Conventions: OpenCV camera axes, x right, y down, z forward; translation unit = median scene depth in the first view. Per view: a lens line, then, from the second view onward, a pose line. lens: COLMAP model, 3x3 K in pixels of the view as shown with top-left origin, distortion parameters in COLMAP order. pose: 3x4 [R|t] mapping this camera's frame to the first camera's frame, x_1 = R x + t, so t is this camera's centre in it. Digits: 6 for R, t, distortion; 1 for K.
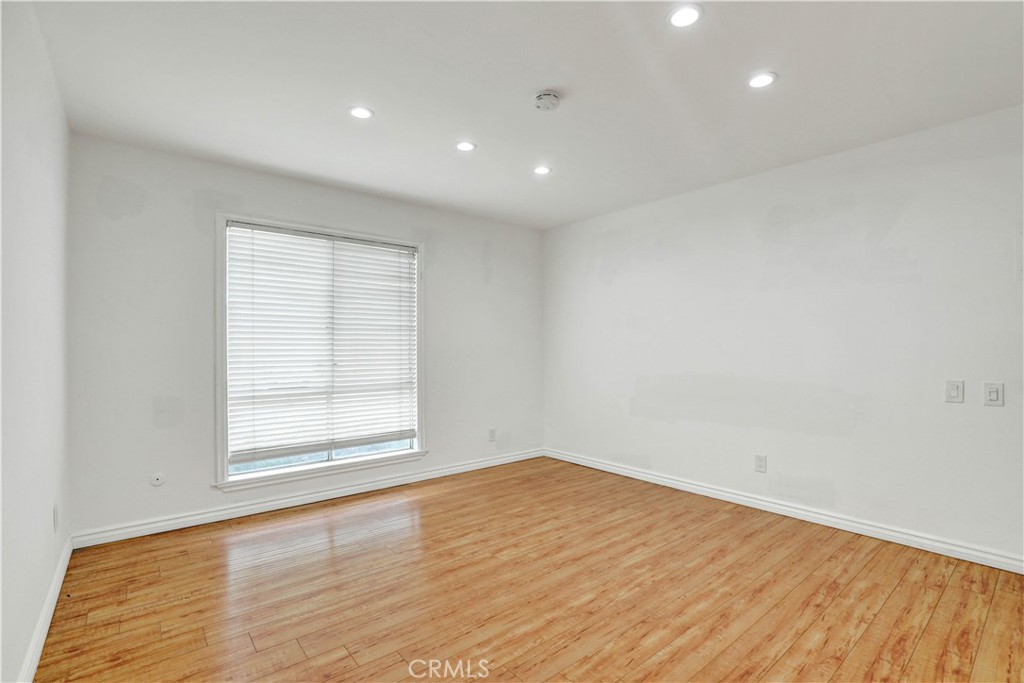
lens RADIAL K [[475.1, 0, 508.7], [0, 475.1, 345.5], [0, 0, 1]] dist [-0.003029, -0.000023]
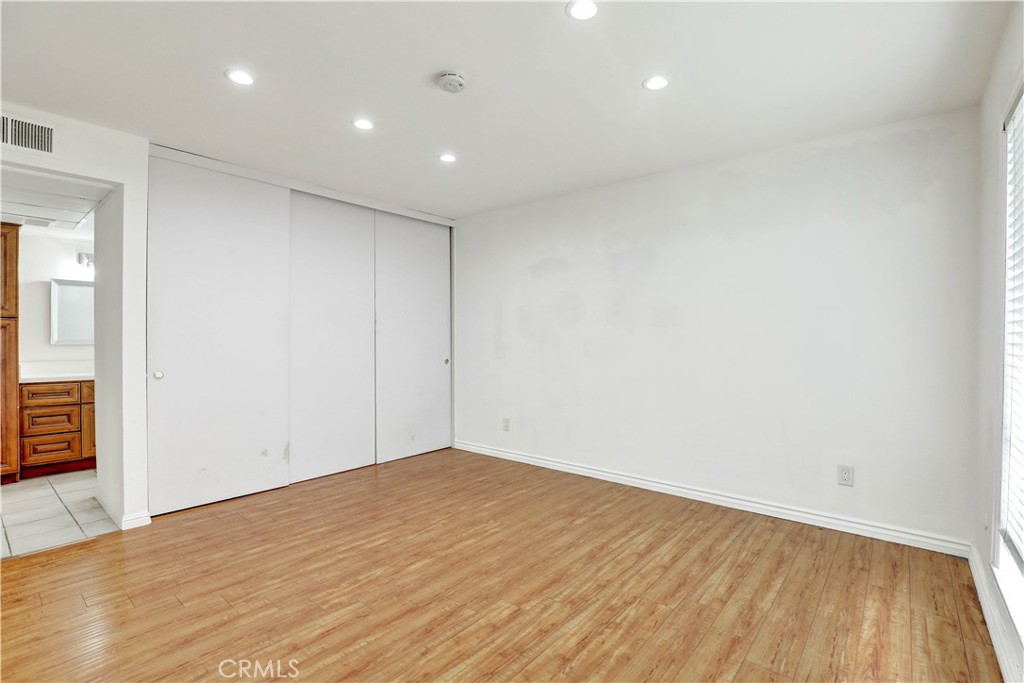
lens RADIAL K [[475.1, 0, 508.7], [0, 475.1, 345.5], [0, 0, 1]] dist [-0.003029, -0.000023]
pose [[-0.984245, 0.002051, -0.176799, 0.135580], [0.000630, 0.999967, 0.008097, 0.010988], [0.176809, 0.007858, -0.984214, 1.984170]]
